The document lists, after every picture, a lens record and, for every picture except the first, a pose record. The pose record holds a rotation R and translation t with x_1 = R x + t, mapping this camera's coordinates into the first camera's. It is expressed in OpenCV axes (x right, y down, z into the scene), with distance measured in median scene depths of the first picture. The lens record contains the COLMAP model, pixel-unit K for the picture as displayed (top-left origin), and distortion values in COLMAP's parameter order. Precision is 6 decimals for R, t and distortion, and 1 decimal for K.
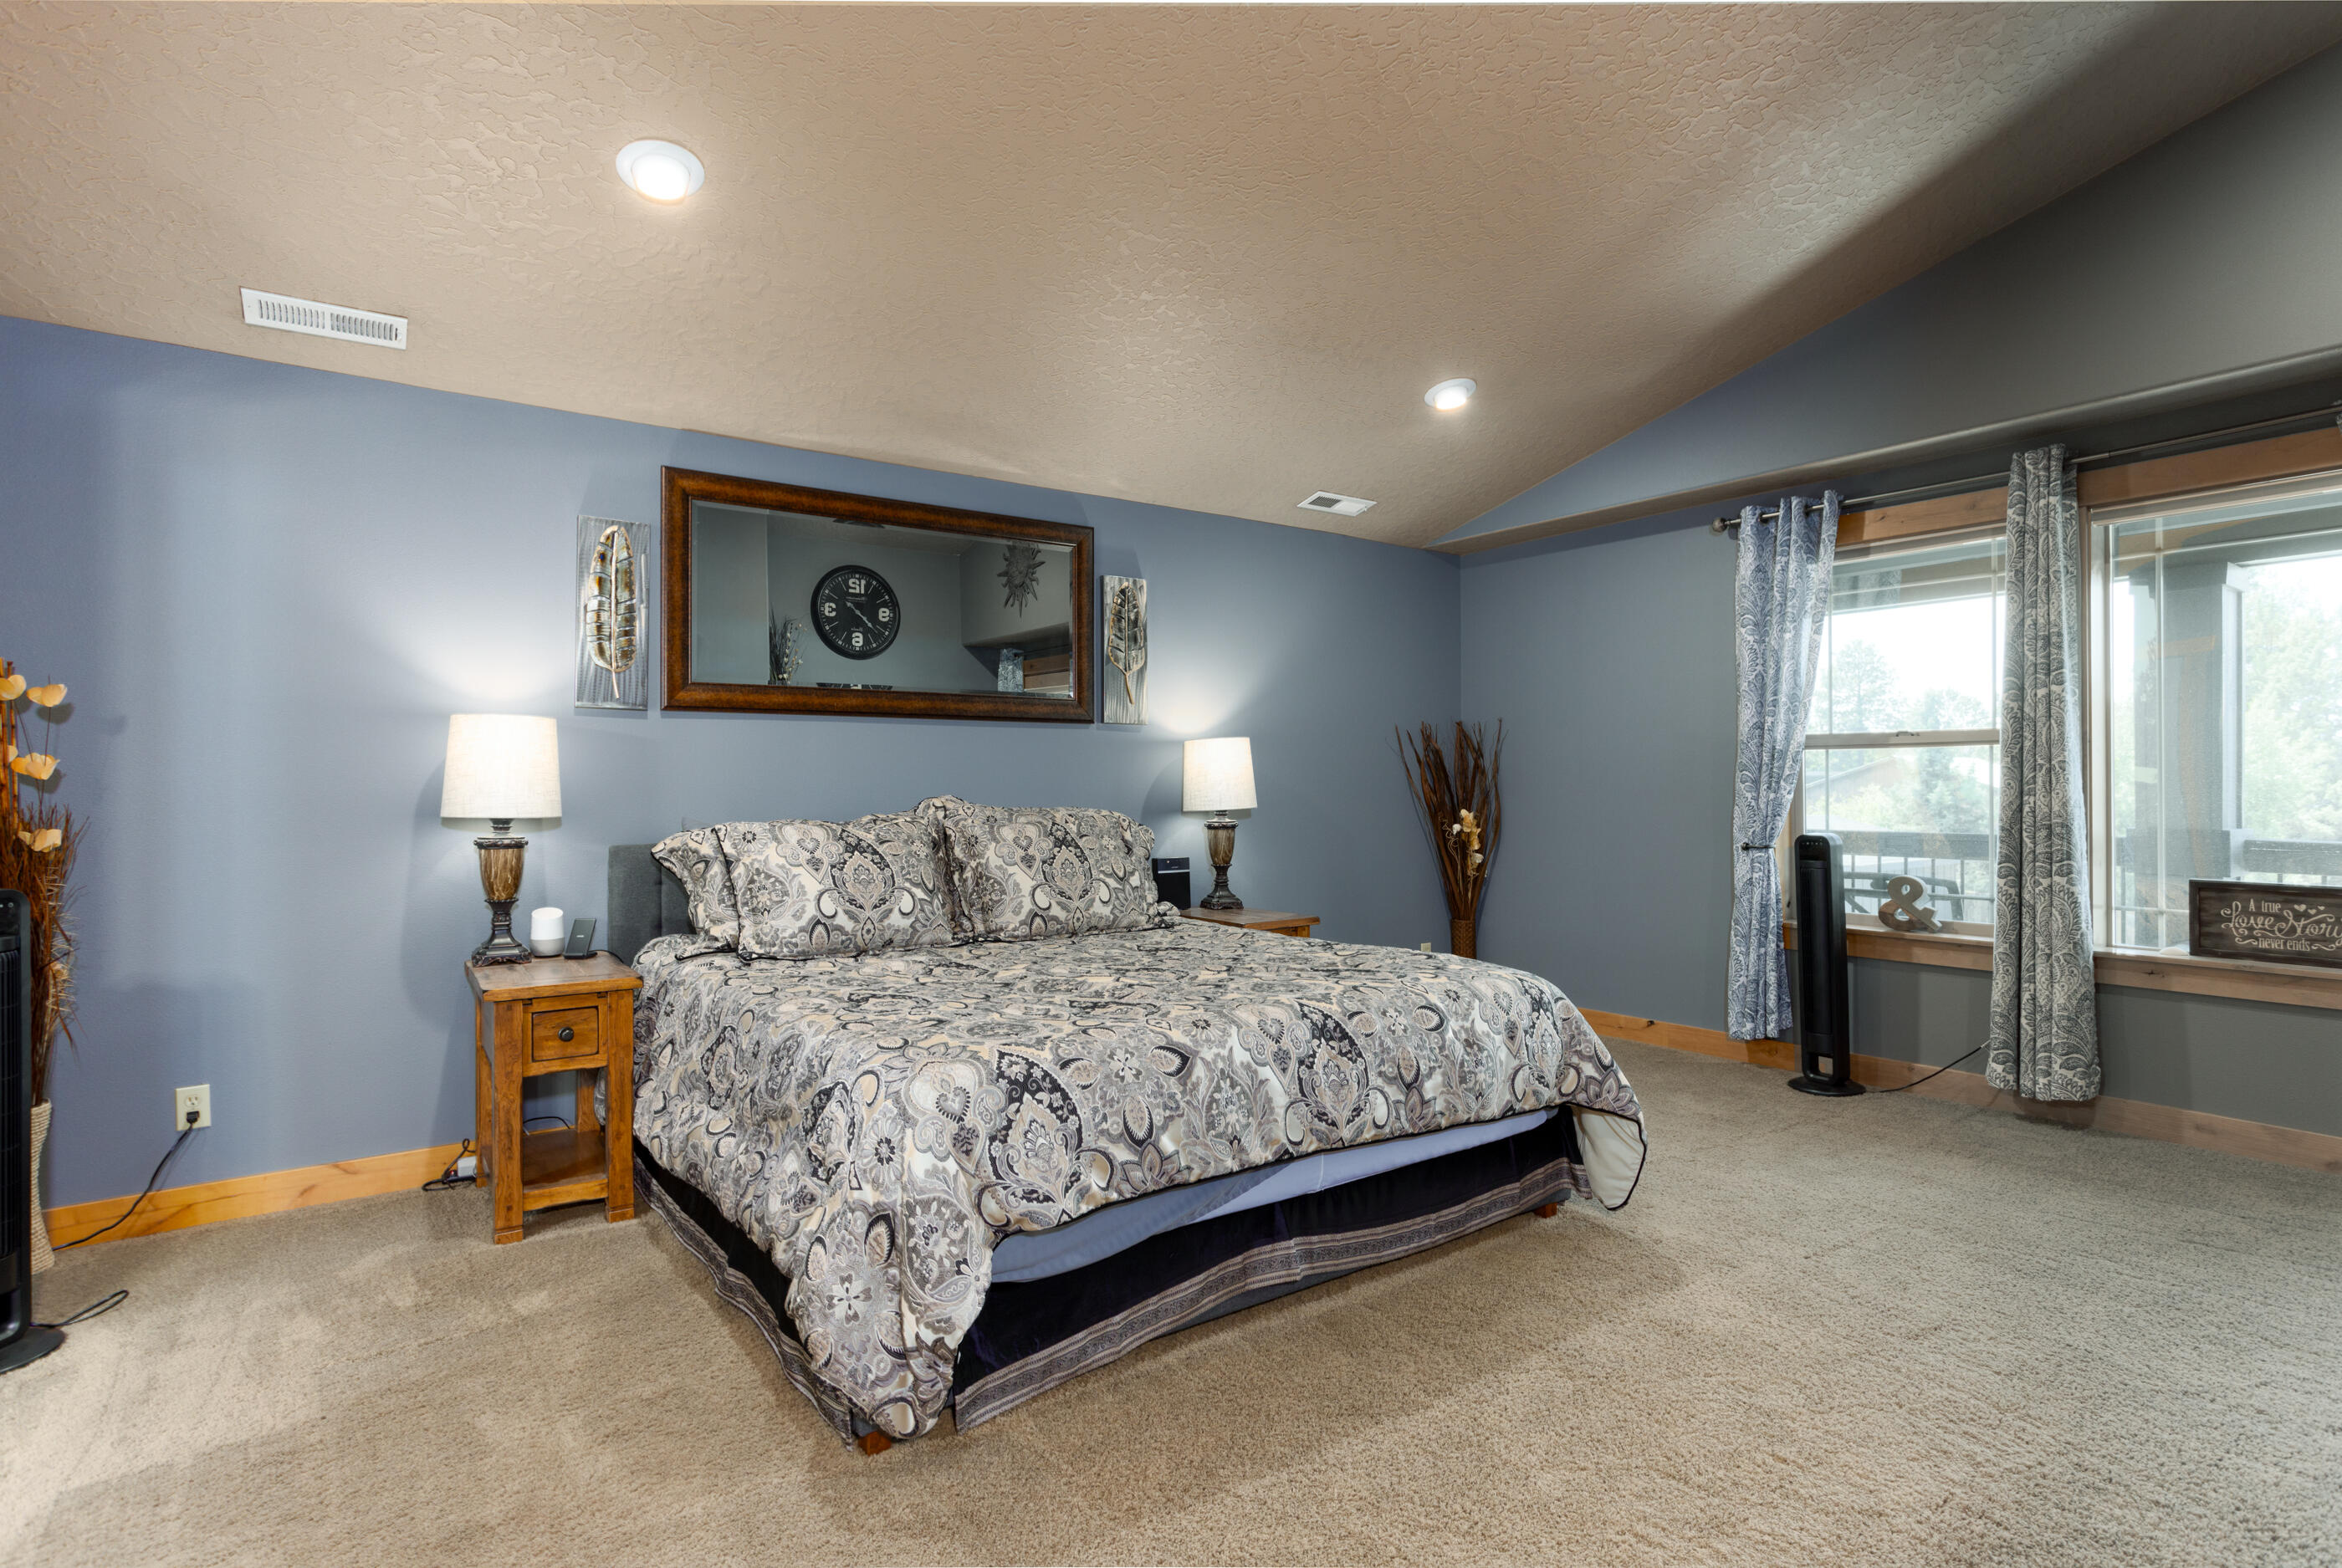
lens RADIAL K [[1177.3, 0, 1171.5], [0, 1177.3, 783.5], [0, 0, 1]] dist [-0.007778, 0.000820]
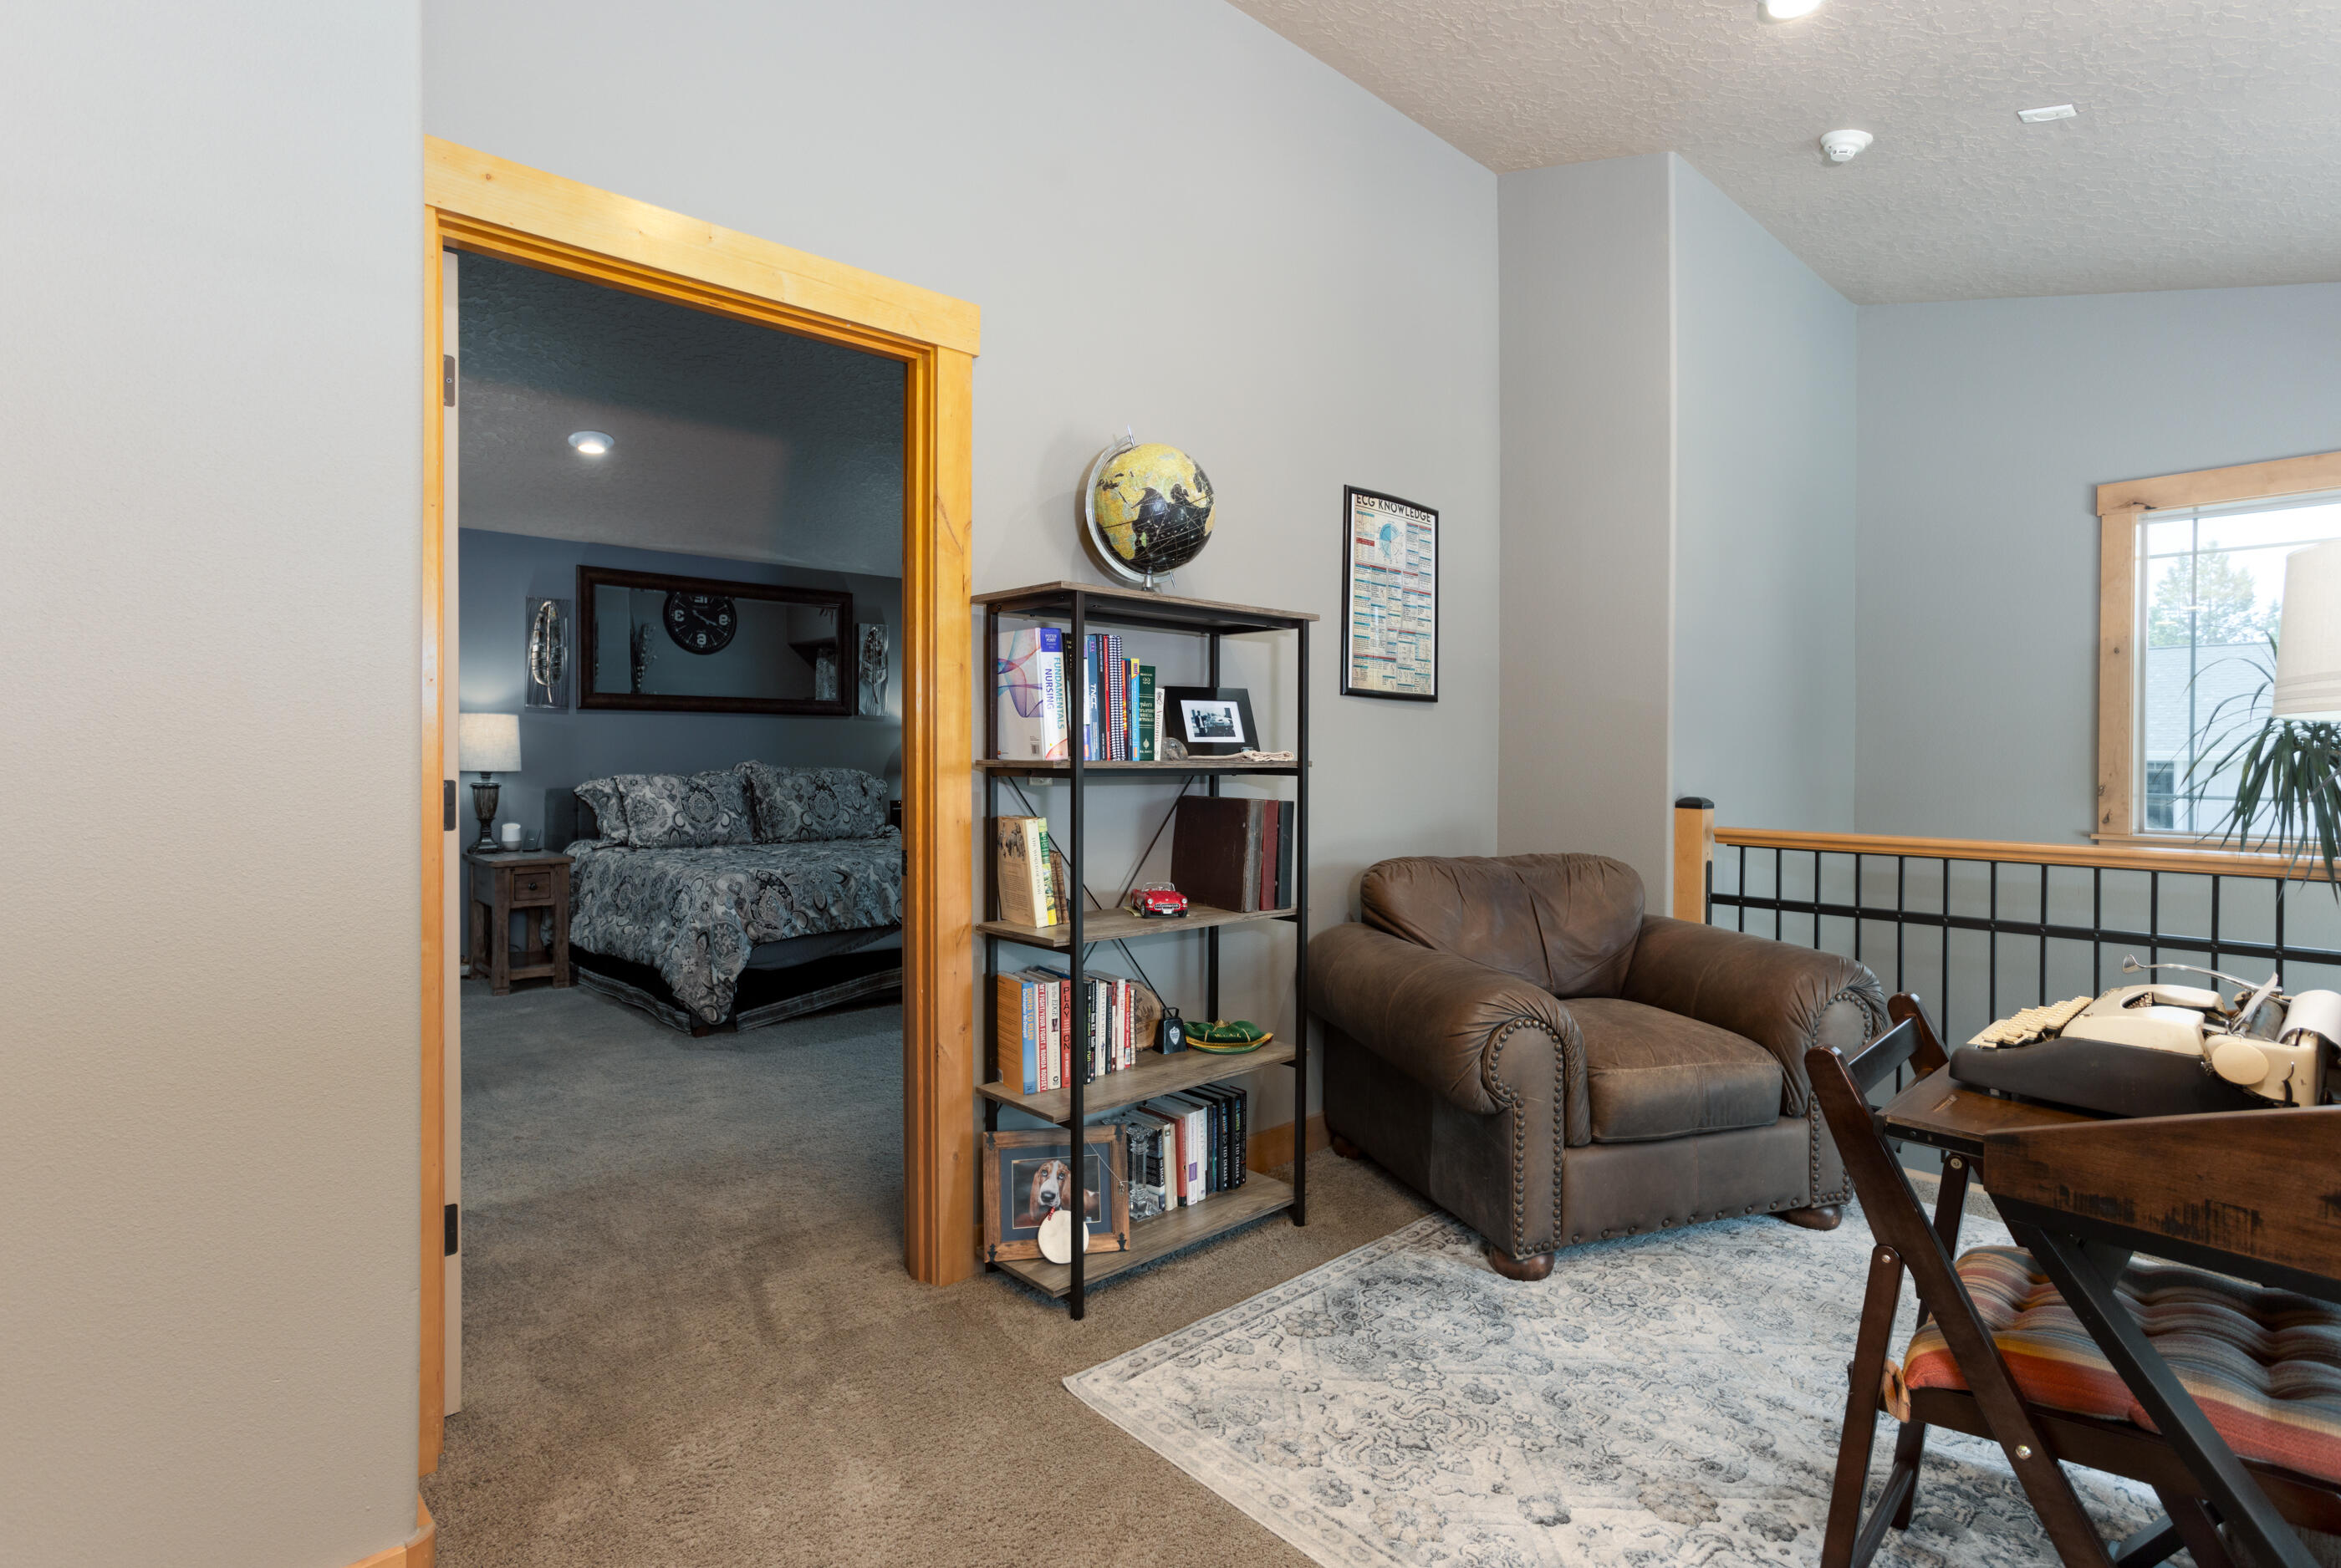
lens RADIAL K [[1131.3, 0, 1167.5], [0, 1131.3, 763.6], [0, 0, 1]] dist [-0.004129, 0.000405]
pose [[0.992008, 0.005089, 0.126072, 0.231867], [-0.006474, 0.999923, 0.010578, -0.006914], [-0.126008, -0.011309, 0.991965, -0.814697]]
